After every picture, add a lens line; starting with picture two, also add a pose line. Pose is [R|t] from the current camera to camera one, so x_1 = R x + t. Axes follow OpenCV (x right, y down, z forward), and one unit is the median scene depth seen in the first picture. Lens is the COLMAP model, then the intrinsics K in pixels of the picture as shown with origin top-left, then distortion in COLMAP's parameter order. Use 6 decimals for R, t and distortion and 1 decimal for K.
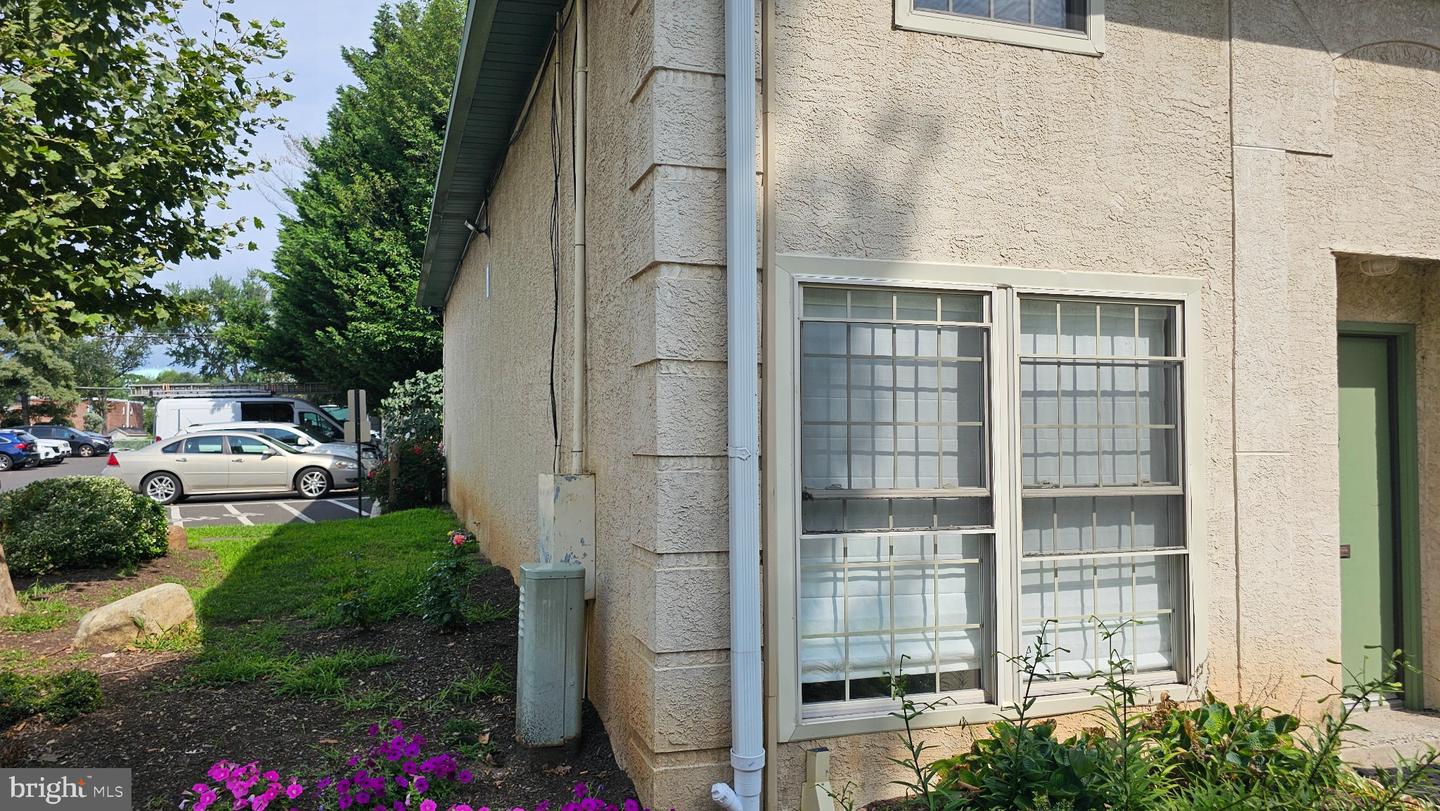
lens RADIAL K [[996.7, 0, 720.2], [0, 996.7, 407.3], [0, 0, 1]] dist [0.104615, -0.134663]
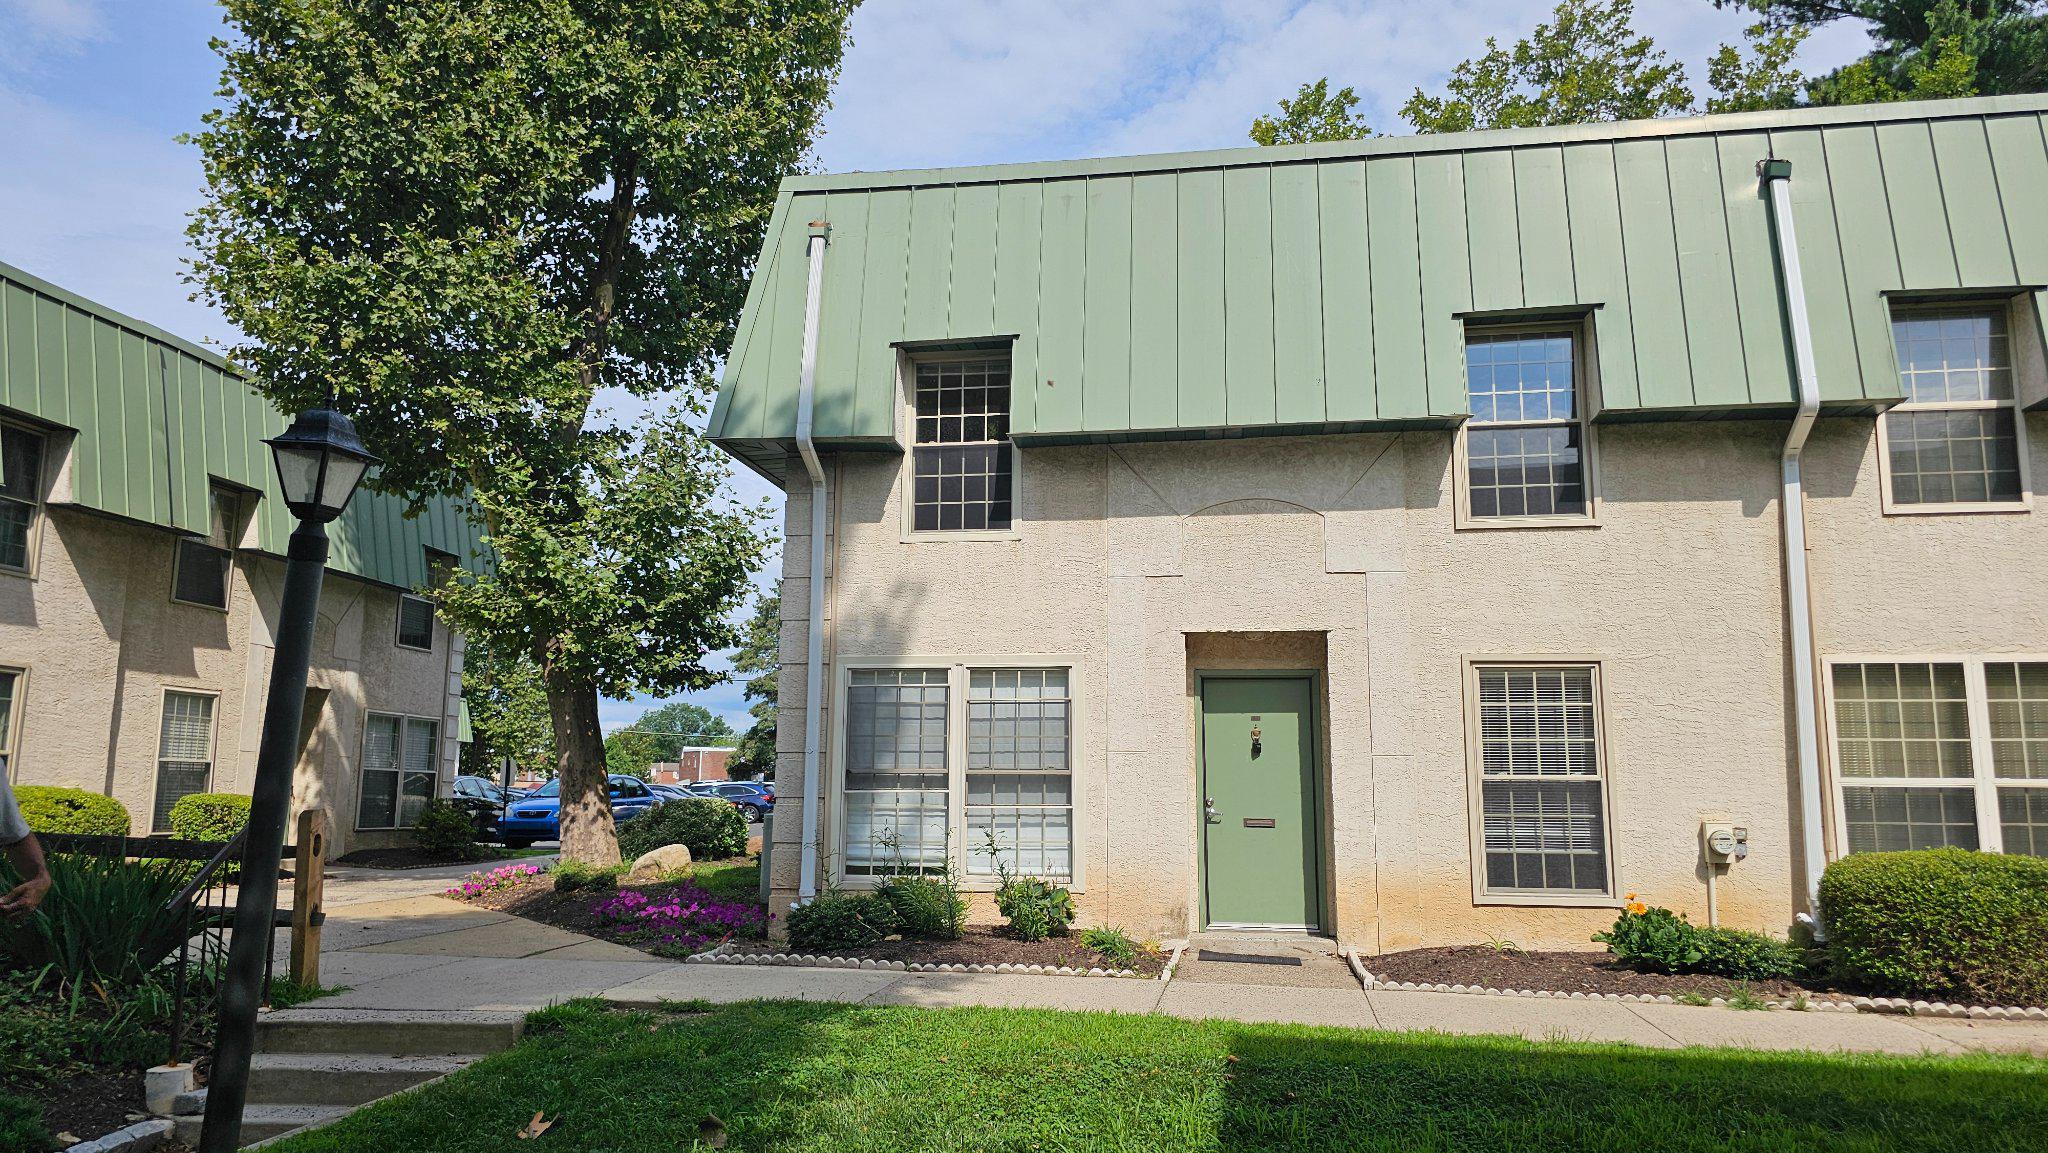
lens RADIAL K [[1417.5, 0, 1024.2], [0, 1417.5, 579.1], [0, 0, 1]] dist [0.104615, -0.134663]
pose [[0.893837, -0.065724, -0.443549, 1.608117], [0.009223, 0.991685, -0.128361, 0.067620], [0.448297, 0.110643, 0.887011, -1.381438]]
